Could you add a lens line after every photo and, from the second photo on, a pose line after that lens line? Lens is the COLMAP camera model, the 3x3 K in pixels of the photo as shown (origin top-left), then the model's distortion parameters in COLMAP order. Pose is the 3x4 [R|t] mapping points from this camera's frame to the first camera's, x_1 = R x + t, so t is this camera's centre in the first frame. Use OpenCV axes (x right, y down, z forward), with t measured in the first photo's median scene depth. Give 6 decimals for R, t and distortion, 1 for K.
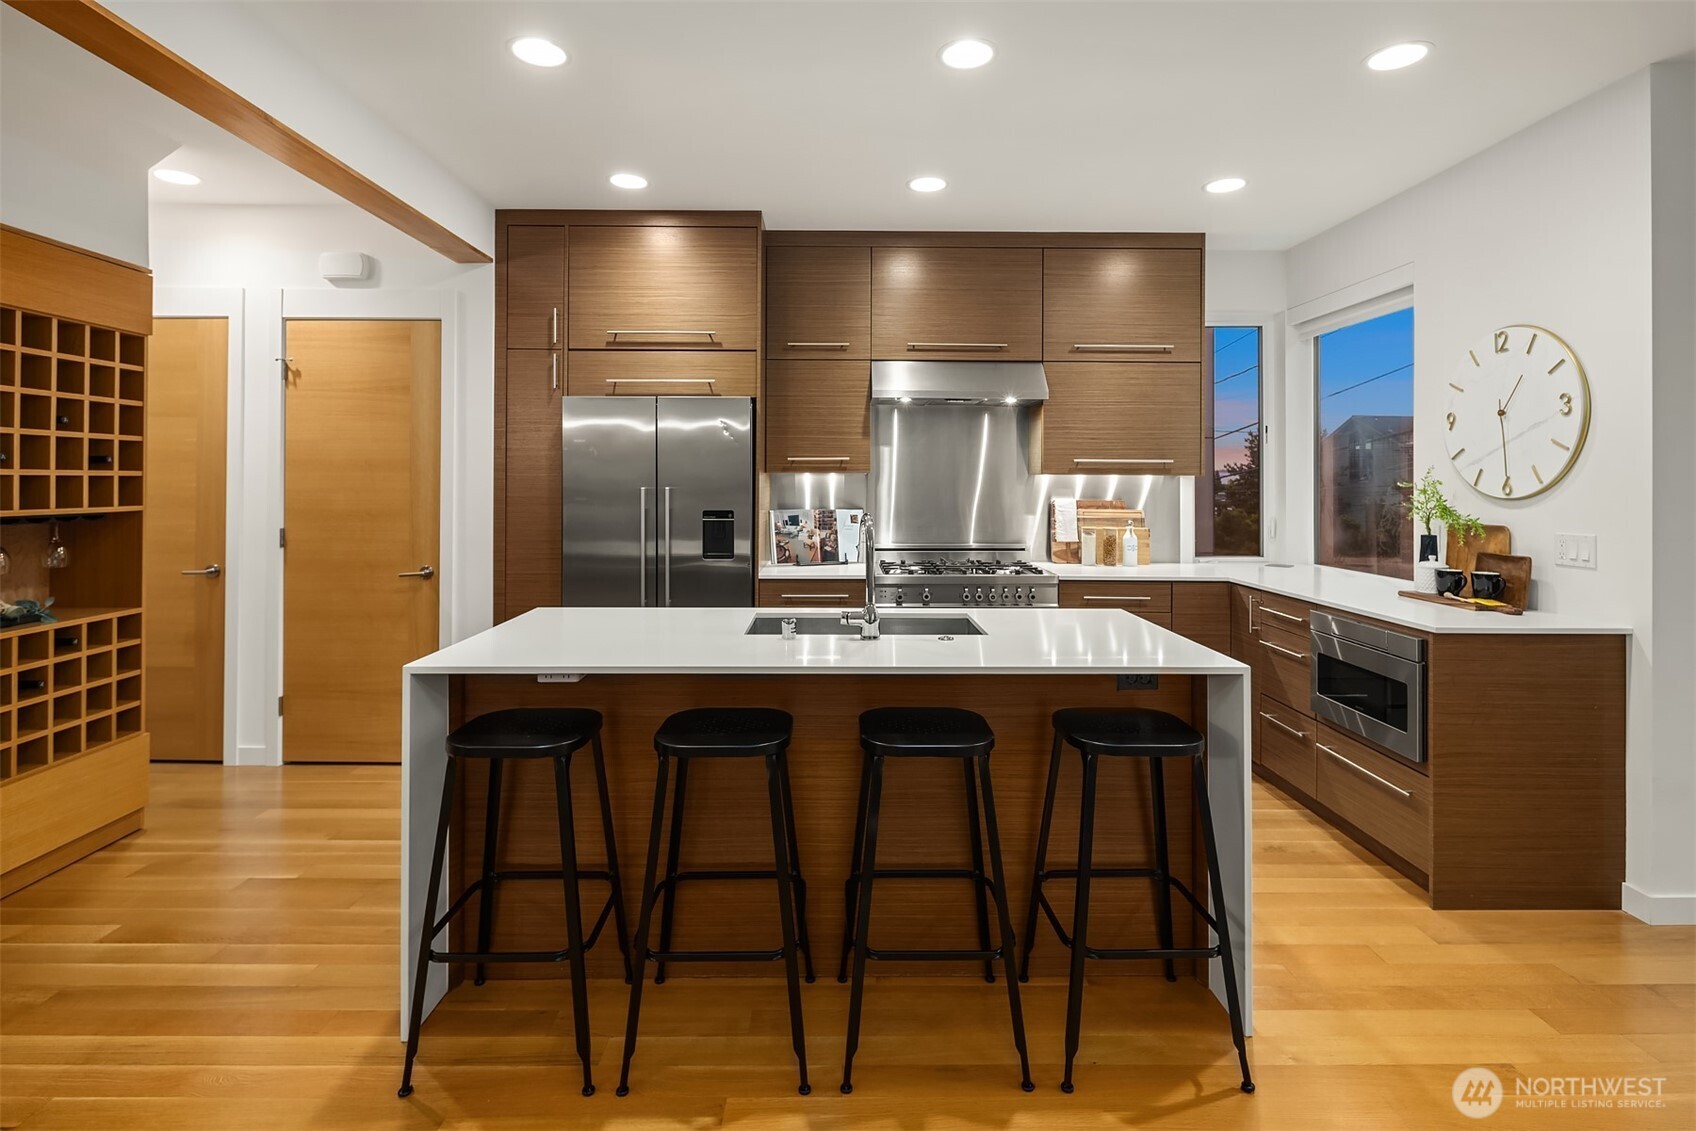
lens RADIAL K [[824.2, 0, 844.0], [0, 824.2, 480.7], [0, 0, 1]] dist [-0.001207, -0.000600]
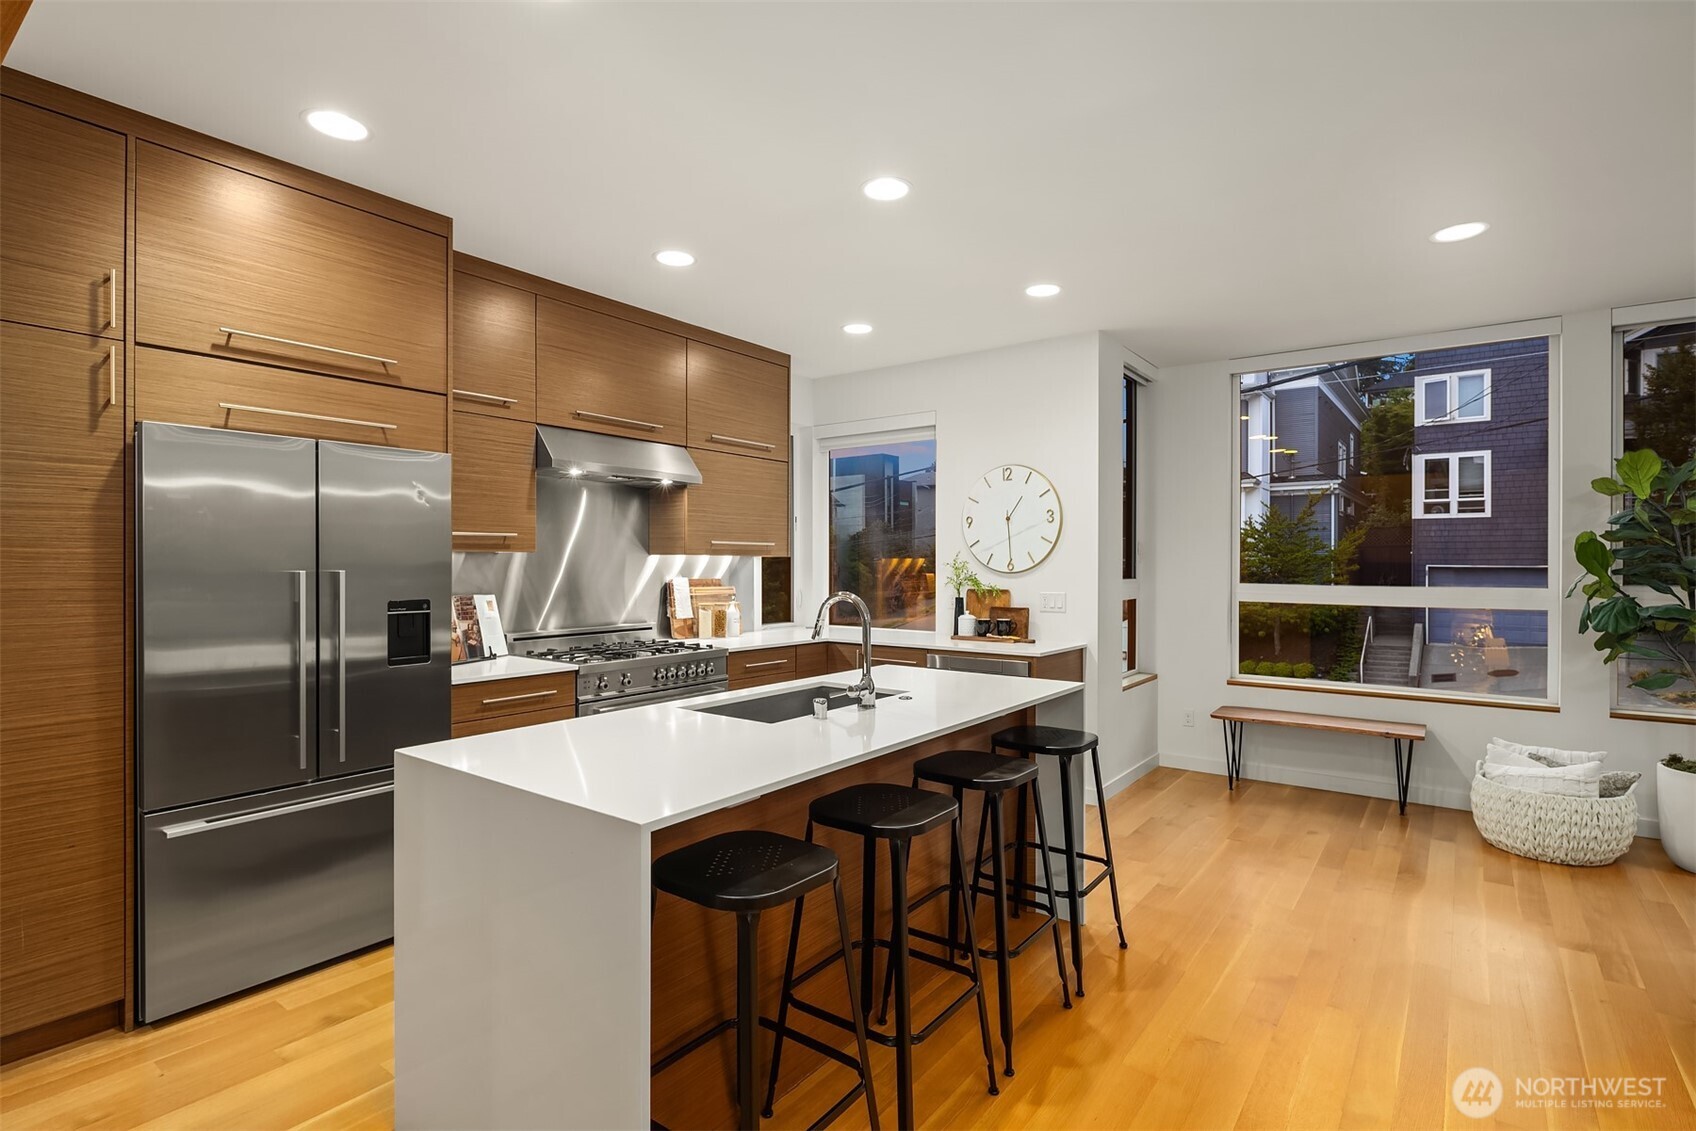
lens RADIAL K [[824.2, 0, 846.0], [0, 824.2, 563.1], [0, 0, 1]] dist [-0.001207, -0.000600]
pose [[0.598176, -0.001812, 0.801363, -0.506446], [-0.002094, 0.999990, 0.003824, -0.001270], [-0.801362, -0.003965, 0.598166, 0.223329]]
